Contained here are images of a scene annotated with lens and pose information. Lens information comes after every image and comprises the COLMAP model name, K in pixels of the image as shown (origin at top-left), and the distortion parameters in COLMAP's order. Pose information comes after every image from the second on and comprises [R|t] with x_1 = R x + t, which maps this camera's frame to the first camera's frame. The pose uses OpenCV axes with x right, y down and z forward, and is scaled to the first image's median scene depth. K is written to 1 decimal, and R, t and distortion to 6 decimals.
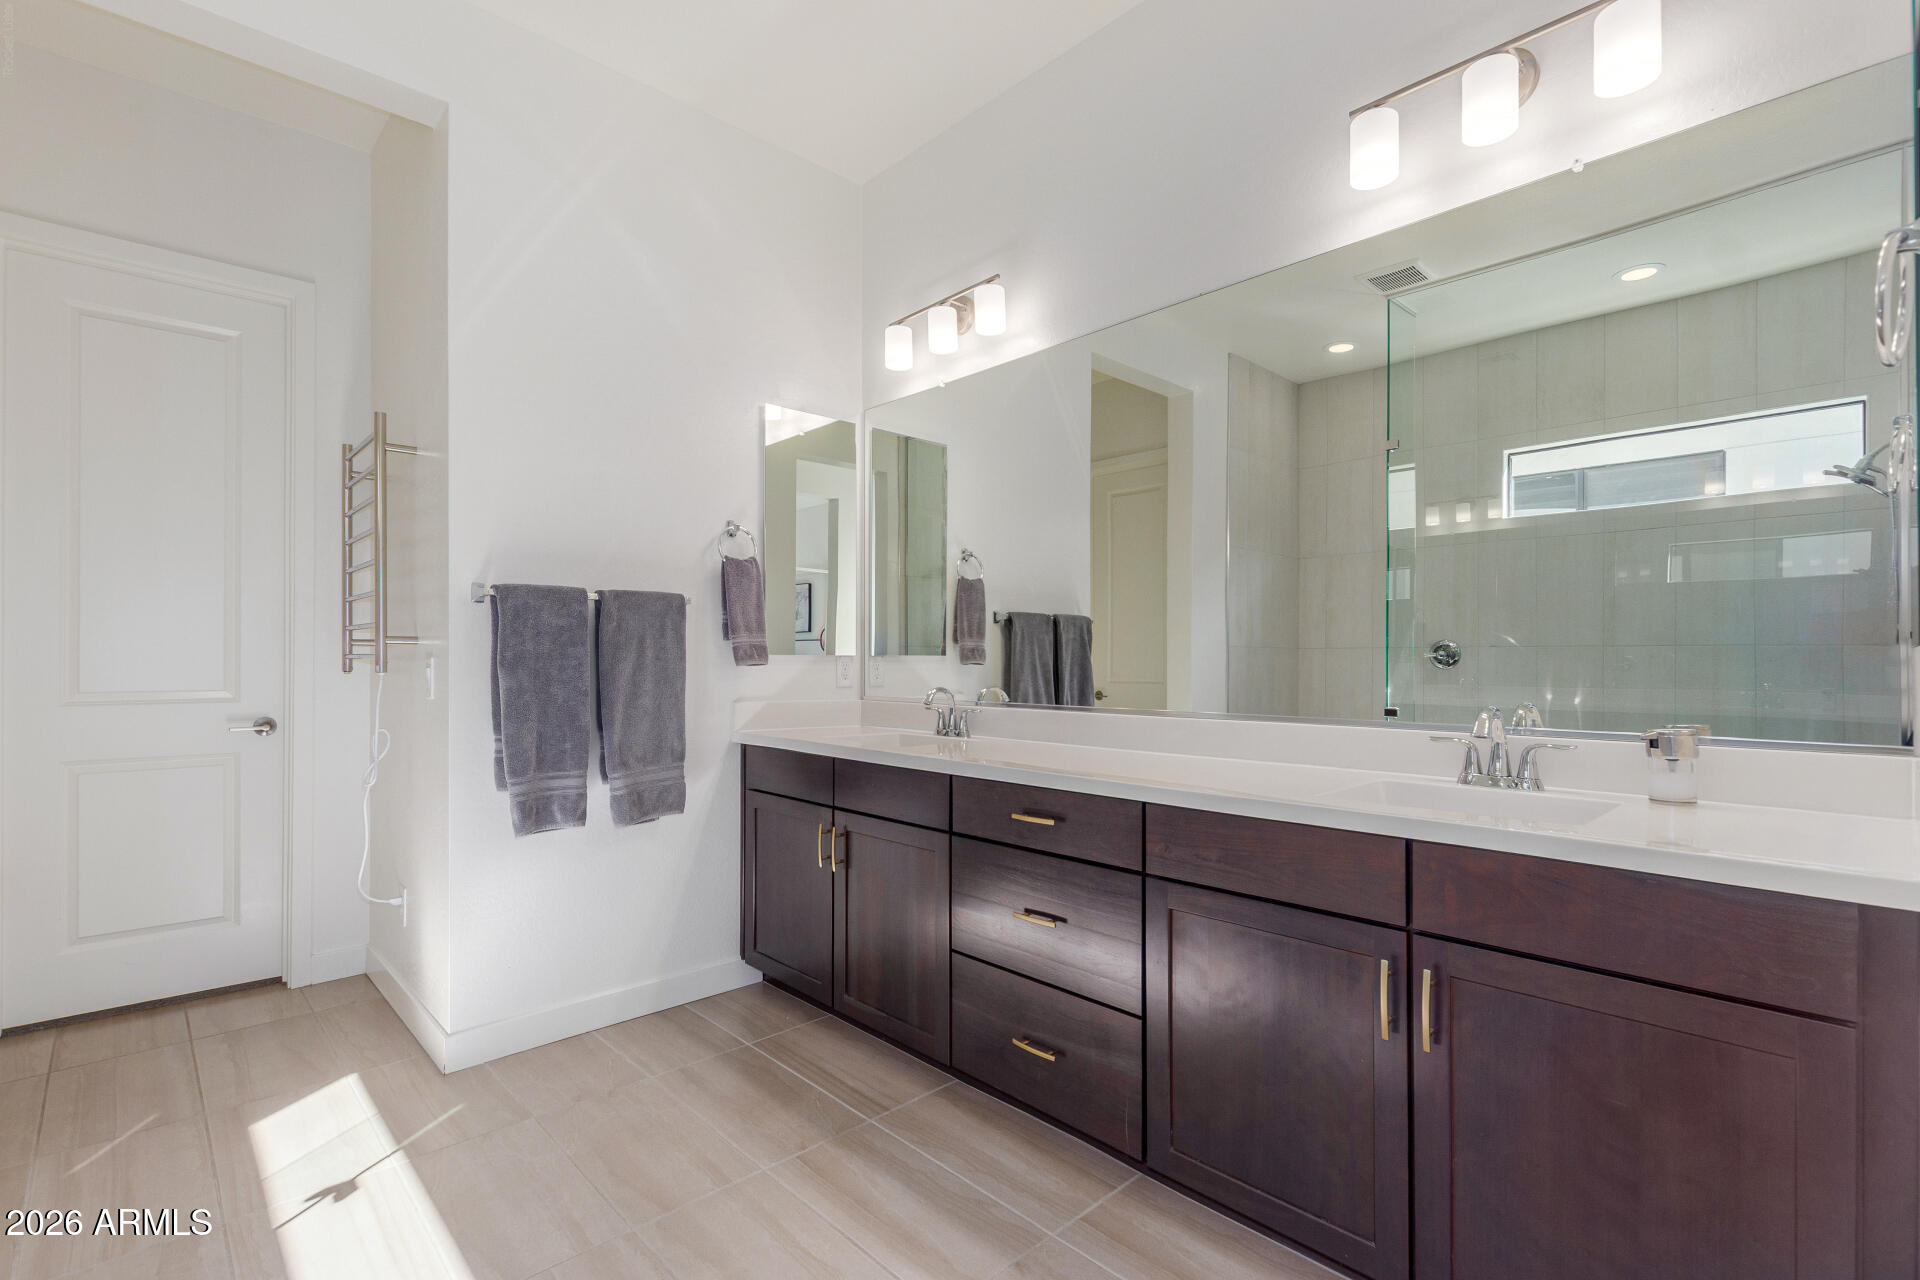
lens RADIAL K [[881.5, 0, 962.4], [0, 881.5, 663.6], [0, 0, 1]] dist [0.002496, -0.000342]
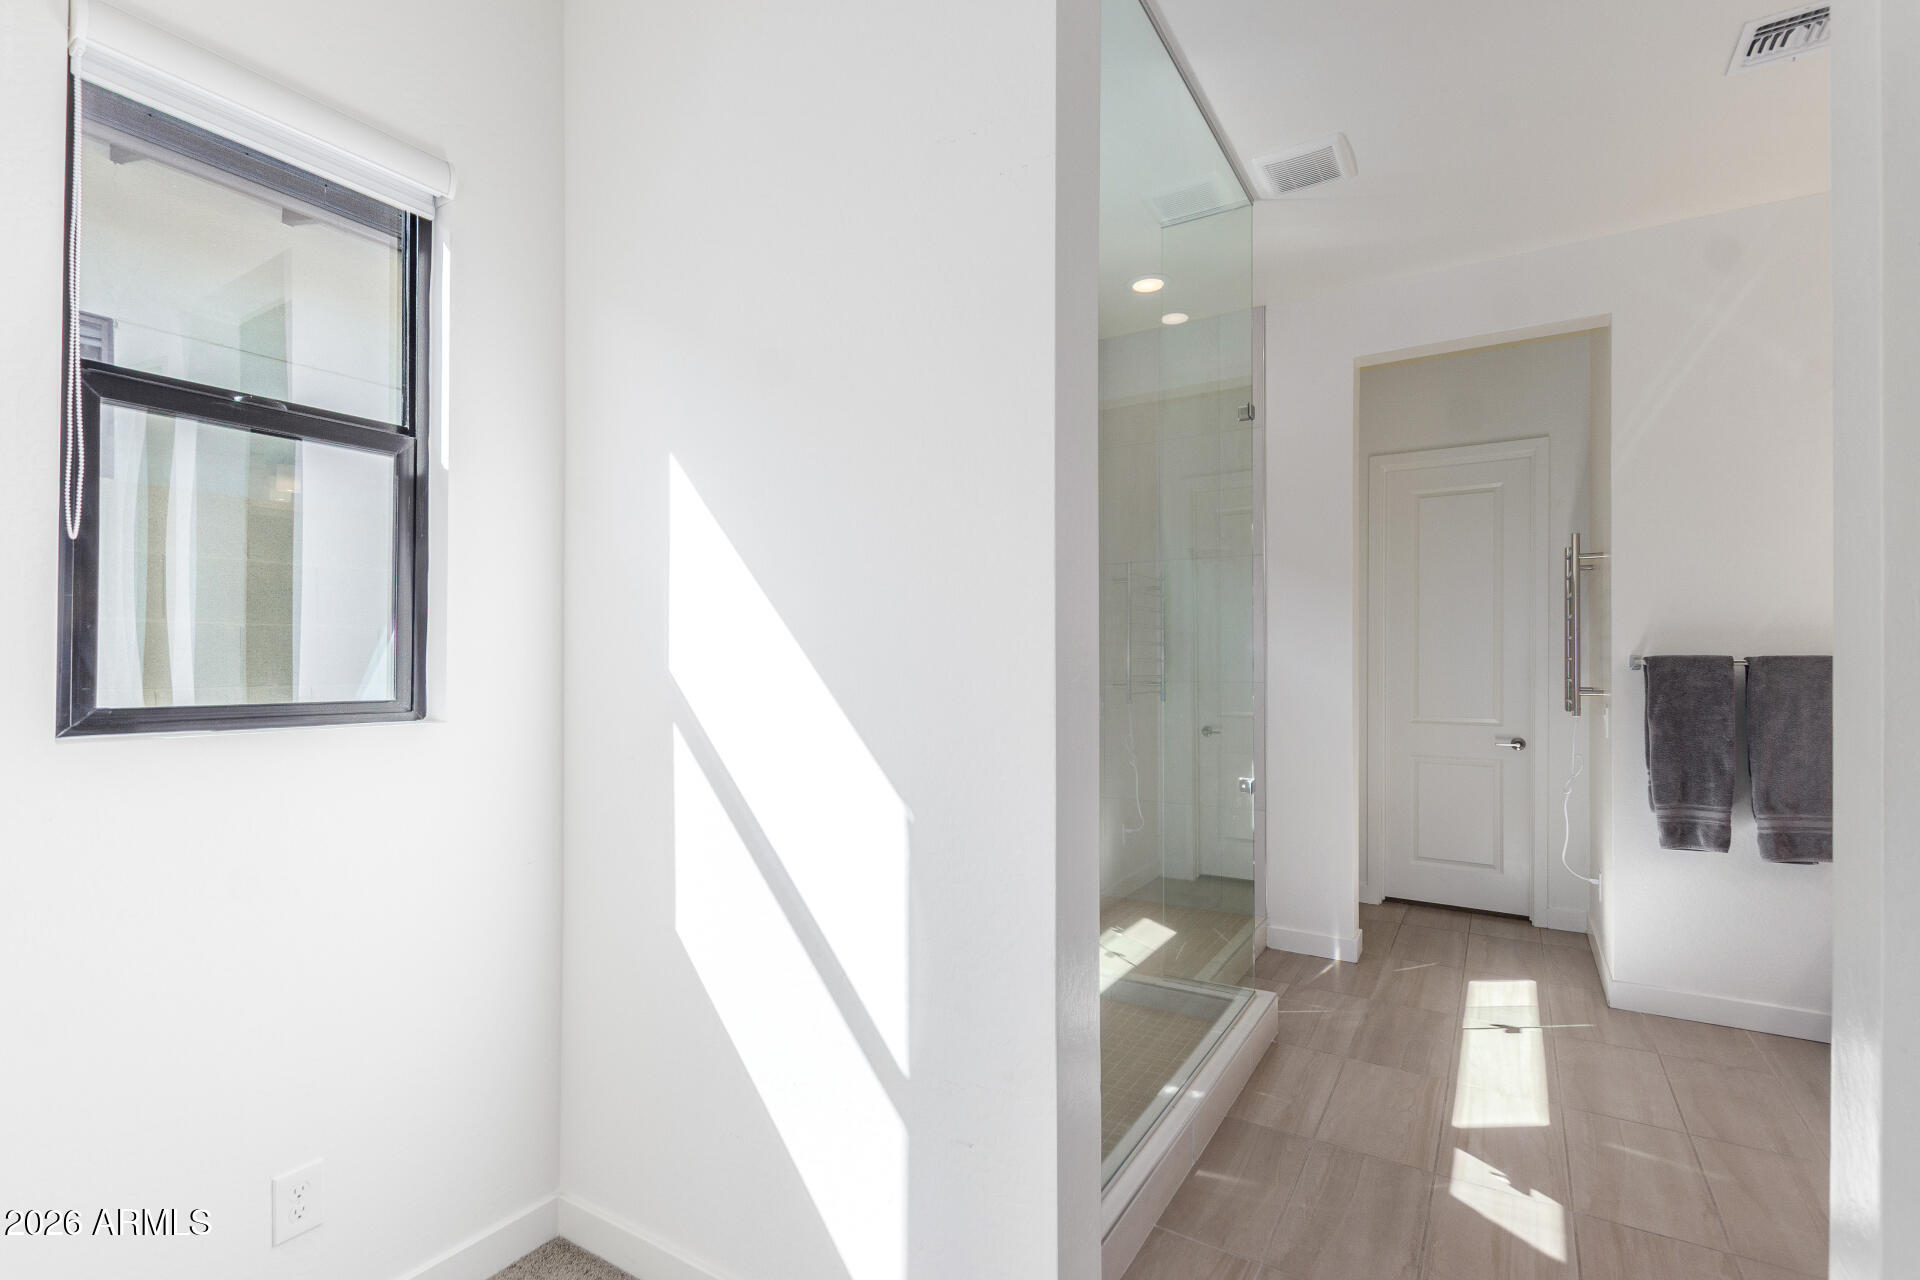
lens RADIAL K [[888.0, 0, 957.4], [0, 888.0, 647.5], [0, 0, 1]] dist [0.007540, -0.000525]
pose [[0.247902, -0.012644, -0.968703, 0.497089], [-0.005533, 0.999880, -0.014467, -0.074328], [0.968769, 0.008946, 0.247802, -0.331802]]
